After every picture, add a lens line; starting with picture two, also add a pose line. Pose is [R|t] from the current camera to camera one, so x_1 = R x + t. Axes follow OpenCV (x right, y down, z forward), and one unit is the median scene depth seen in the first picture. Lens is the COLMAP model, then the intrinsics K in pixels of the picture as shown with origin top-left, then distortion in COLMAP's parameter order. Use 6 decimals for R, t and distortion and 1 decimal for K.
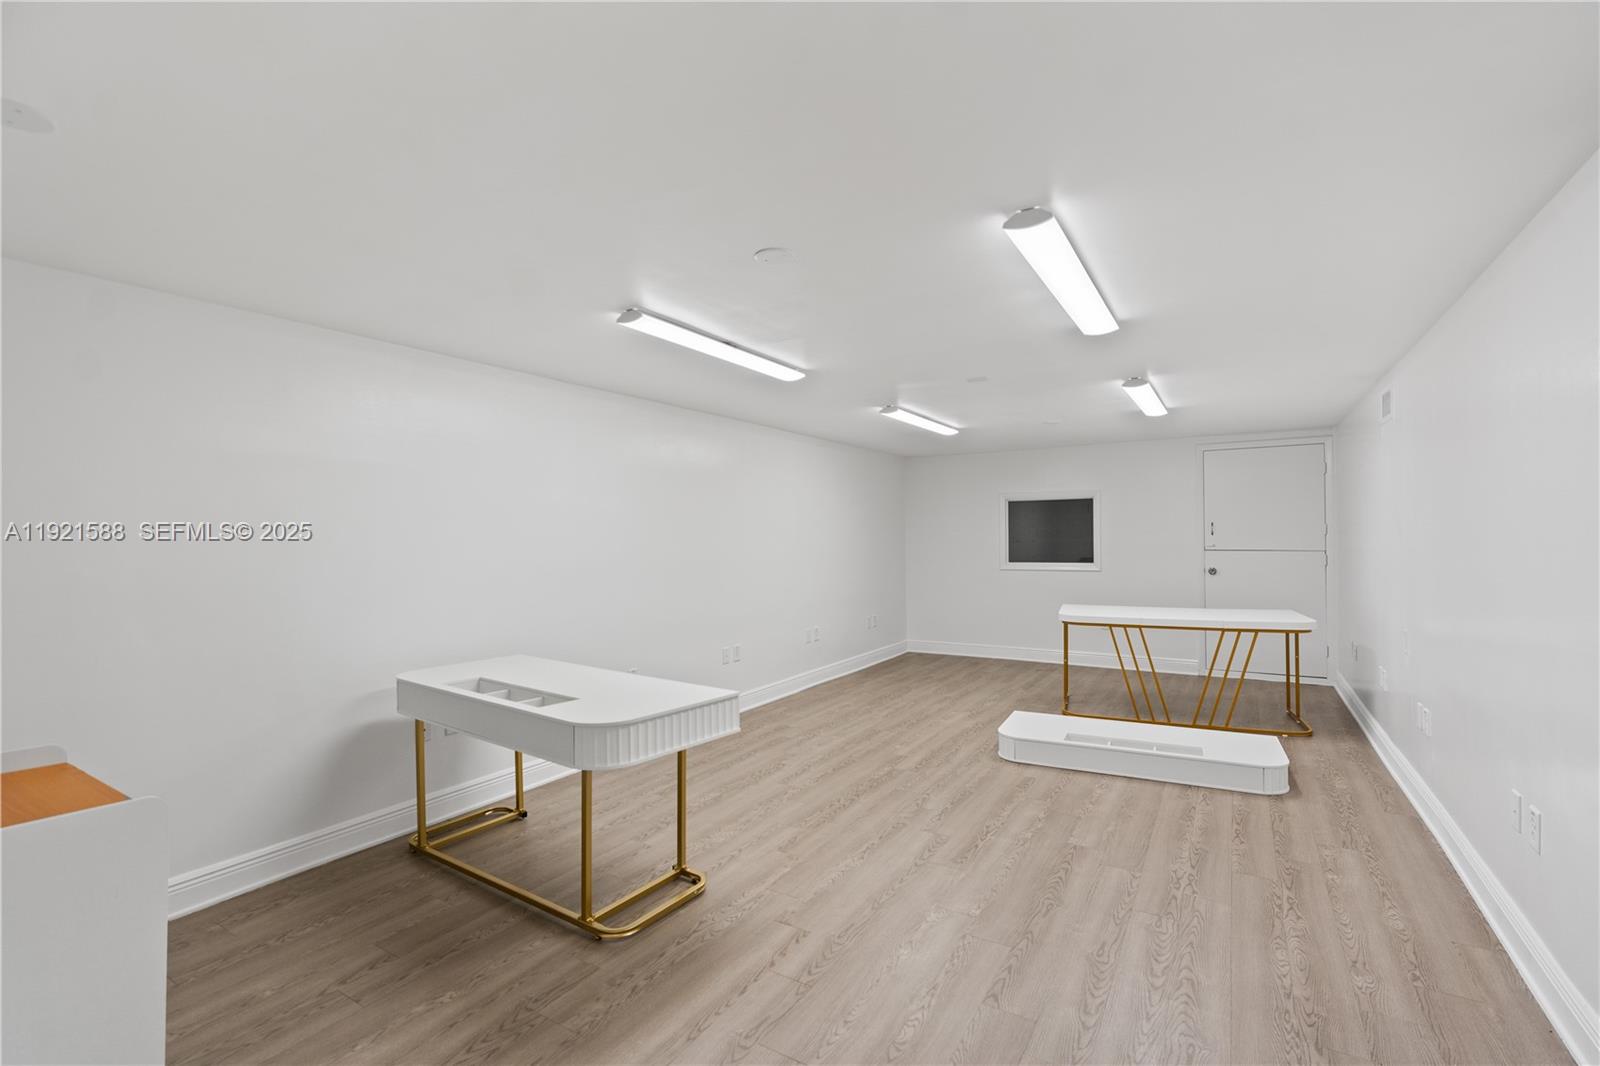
lens RADIAL K [[712.3, 0, 797.6], [0, 712.3, 536.1], [0, 0, 1]] dist [-0.004305, 0.000602]
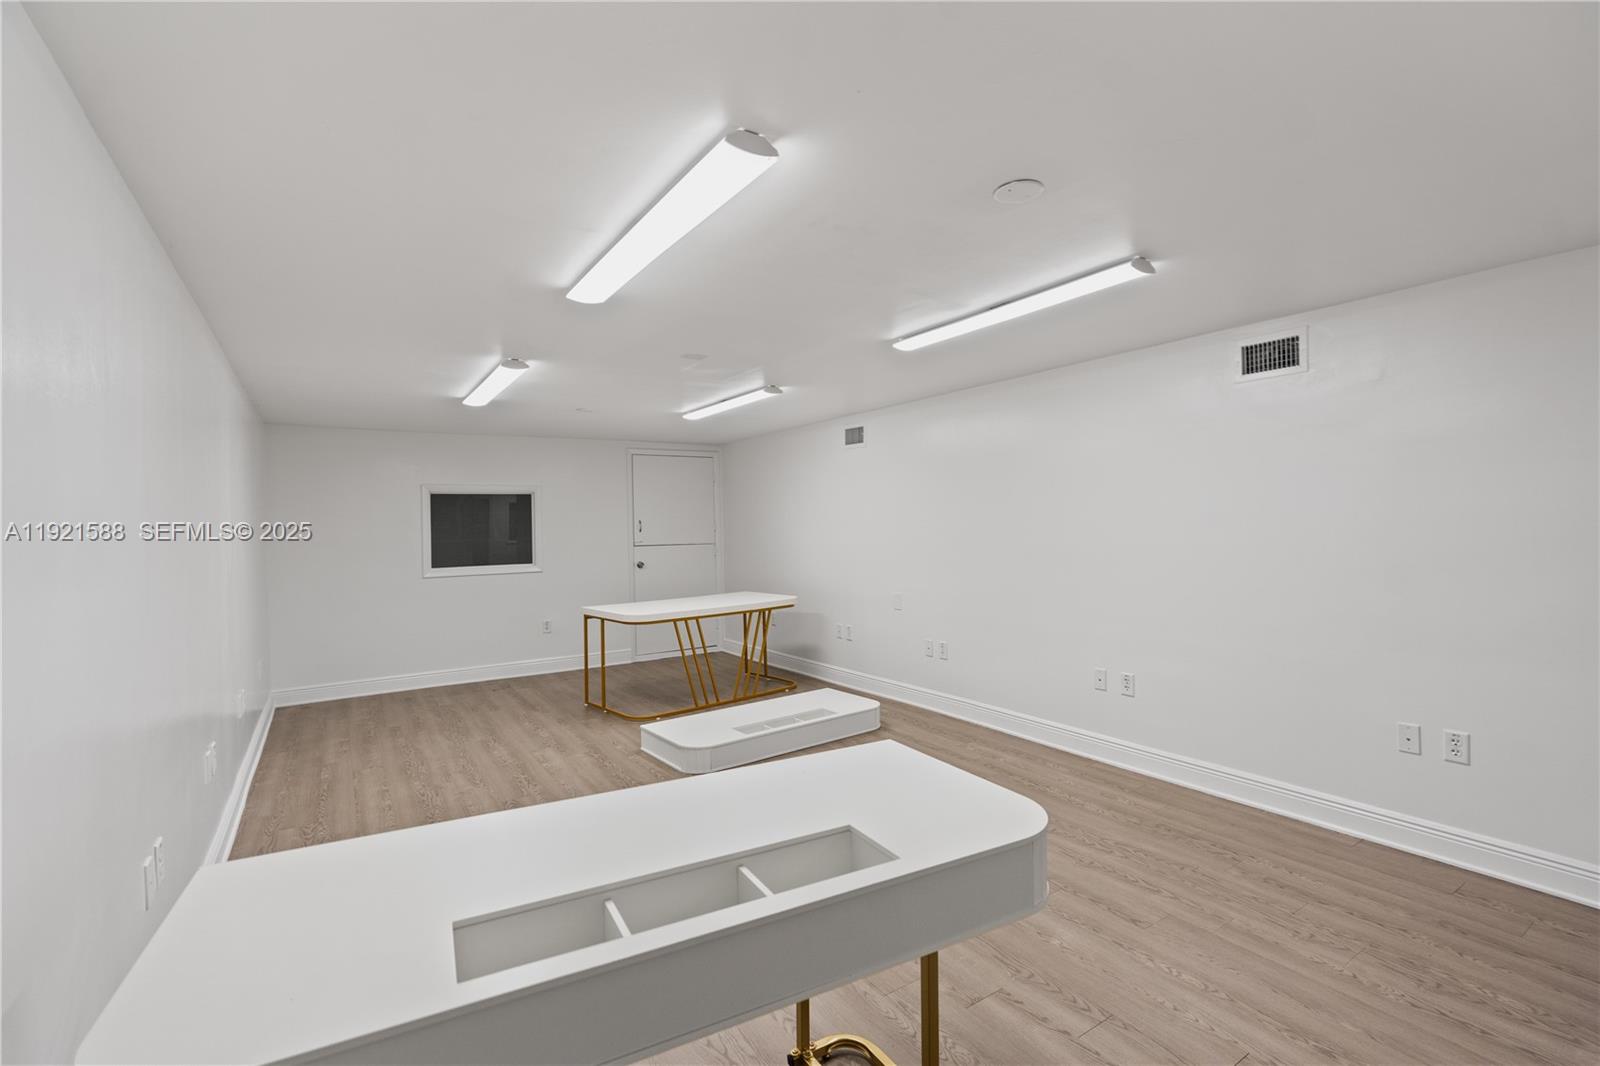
lens RADIAL K [[721.7, 0, 800.0], [0, 721.7, 533.0], [0, 0, 1]] dist [-0.003839, -0.000002]
pose [[0.416301, -0.008627, 0.909186, -0.581256], [0.015274, 0.999880, 0.002494, 0.002113], [-0.909098, 0.012848, 0.416383, 0.572012]]
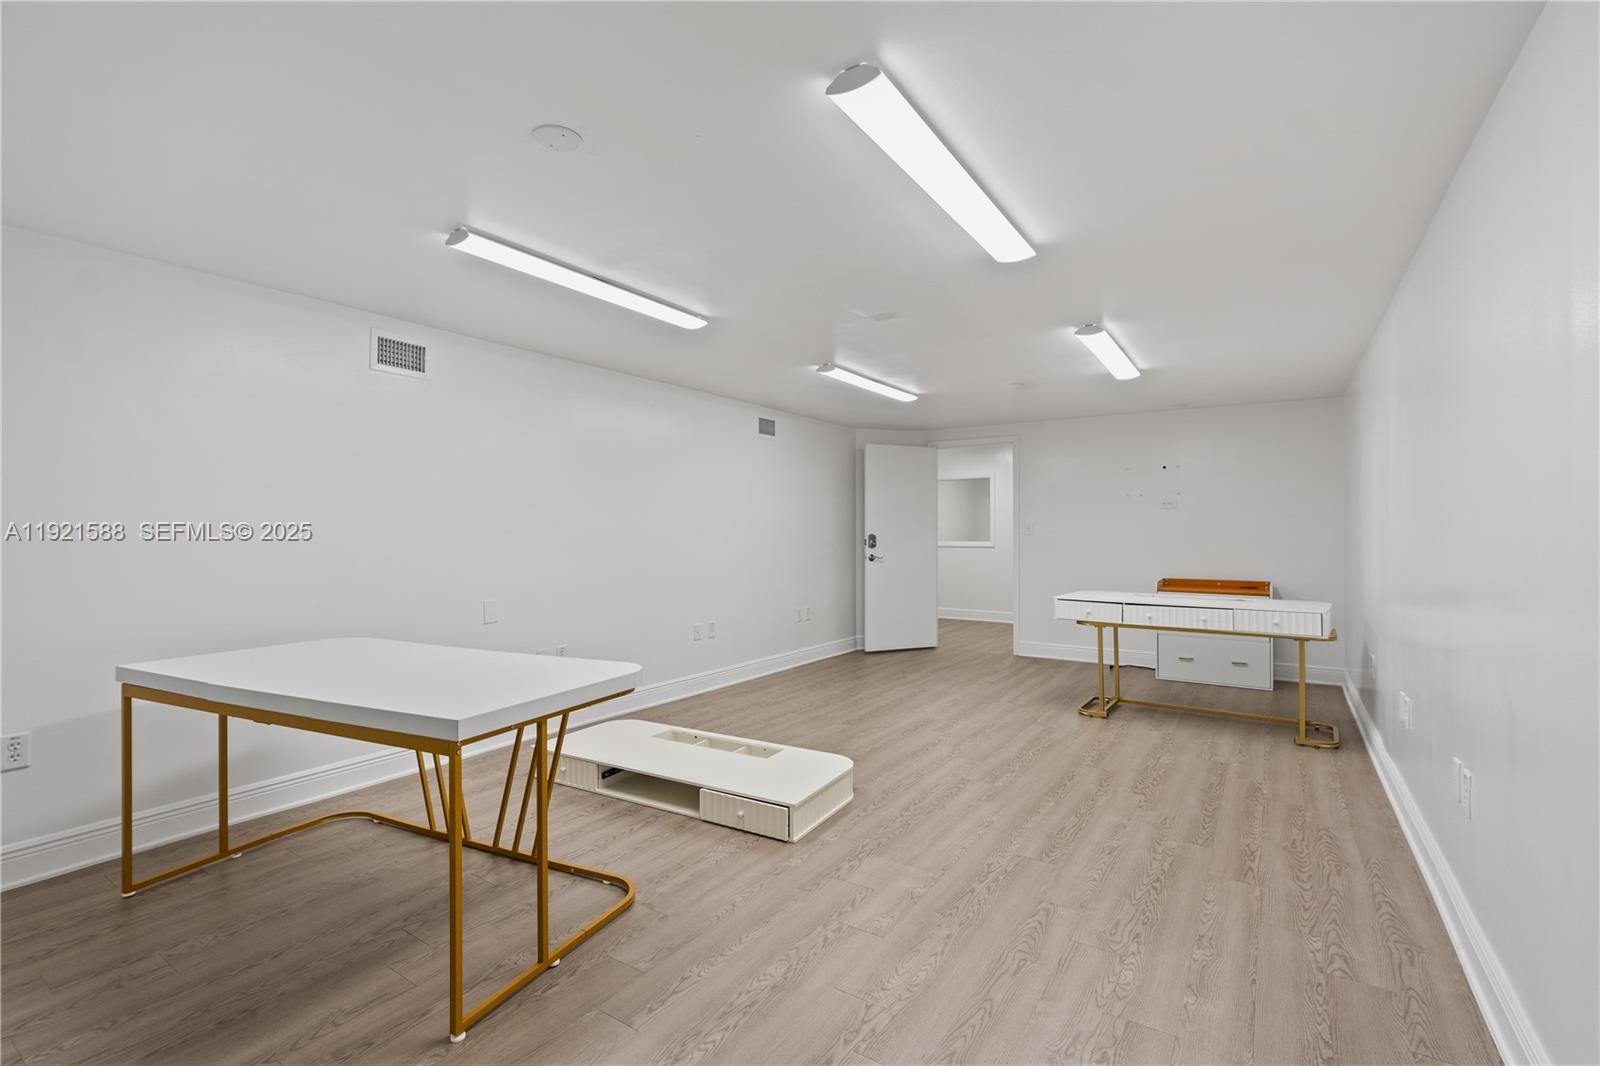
lens RADIAL K [[712.3, 0, 797.6], [0, 712.3, 536.1], [0, 0, 1]] dist [-0.004305, 0.000602]
pose [[-0.999553, 0.012792, 0.027018, 0.376182], [0.012853, 0.999915, 0.002083, 0.040725], [-0.026989, 0.002429, -0.999633, 2.067898]]
